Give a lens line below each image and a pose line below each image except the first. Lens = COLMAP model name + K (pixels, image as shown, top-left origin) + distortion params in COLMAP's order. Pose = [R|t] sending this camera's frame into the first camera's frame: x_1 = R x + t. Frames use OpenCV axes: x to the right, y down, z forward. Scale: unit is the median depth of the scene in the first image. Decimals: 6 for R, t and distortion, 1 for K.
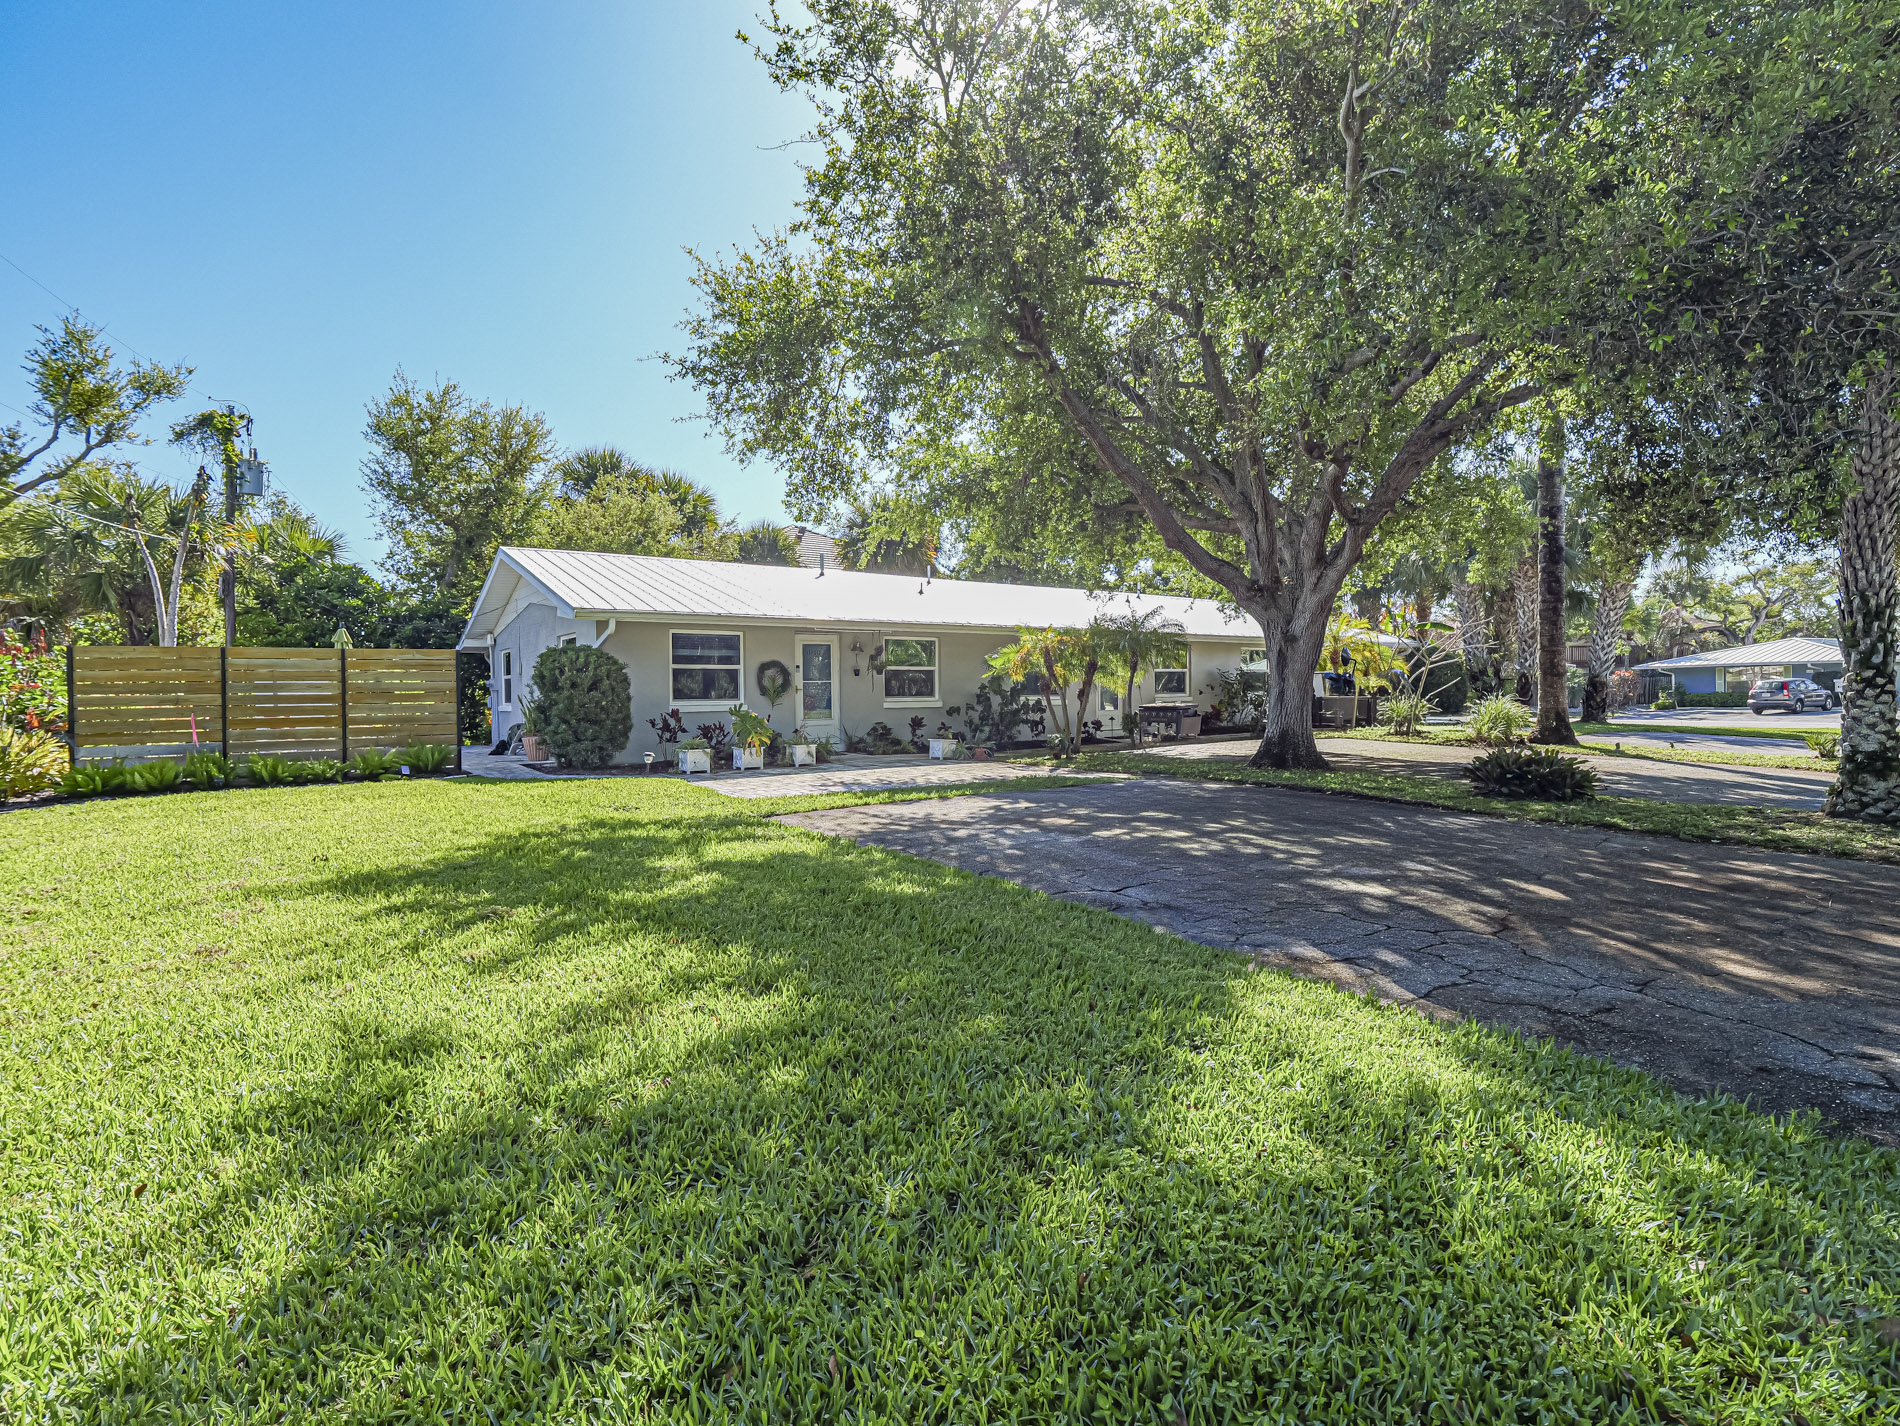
lens RADIAL K [[915.7, 0, 950.0], [0, 915.7, 713.0], [0, 0, 1]] dist [0.000419, 0.000173]
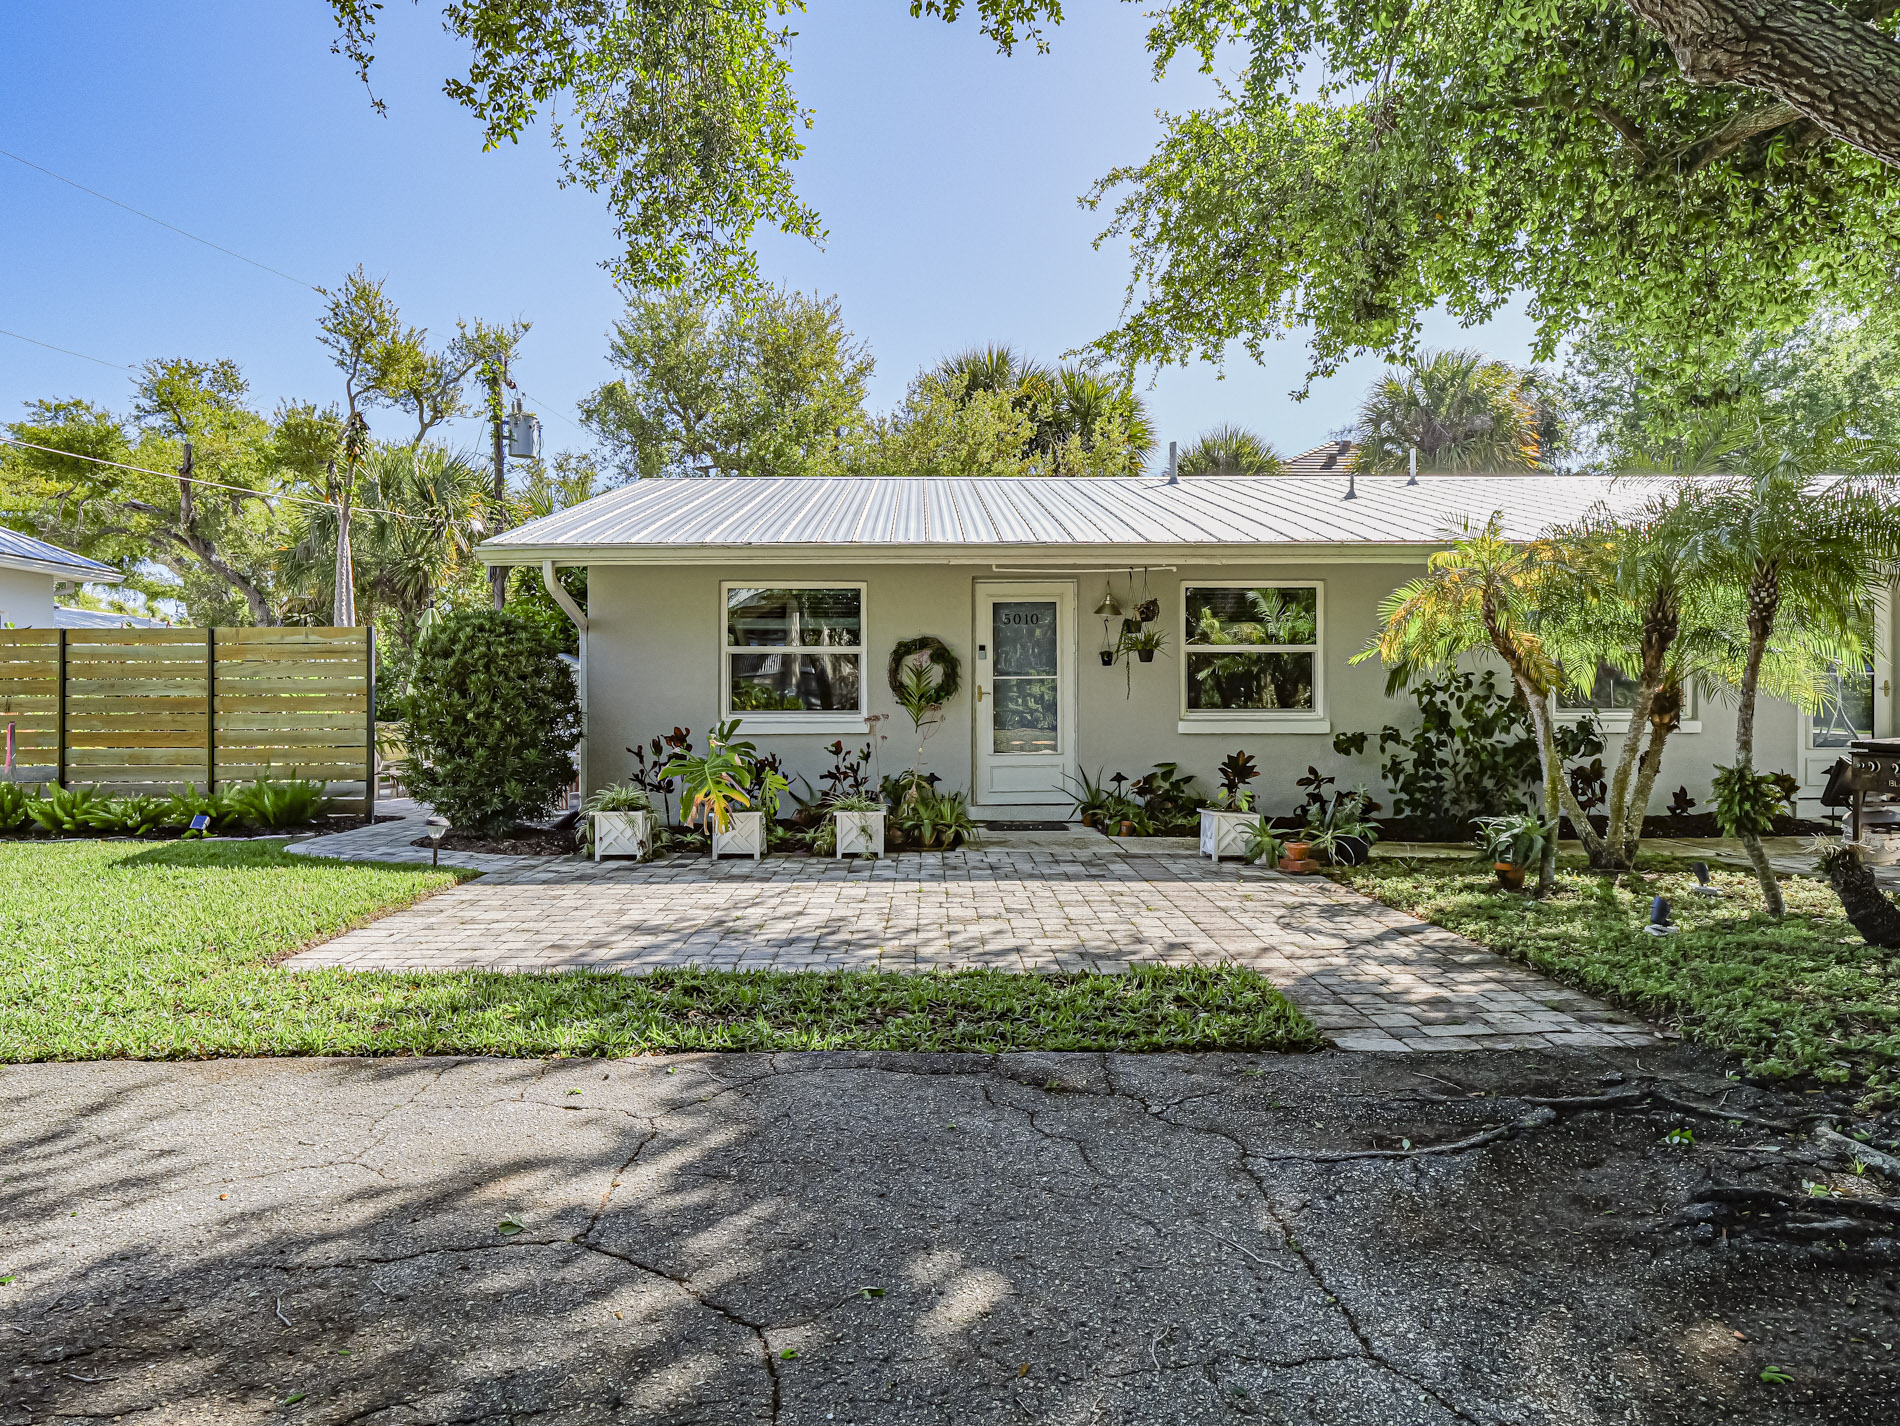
lens RADIAL K [[1181.3, 0, 950.0], [0, 1181.3, 713.0], [0, 0, 1]] dist [-0.004493, -0.000877]
pose [[0.826789, 0.008042, -0.562454, 0.180679], [-0.017459, 0.999783, -0.011369, -0.007055], [0.562241, 0.019220, 0.826750, 0.450568]]
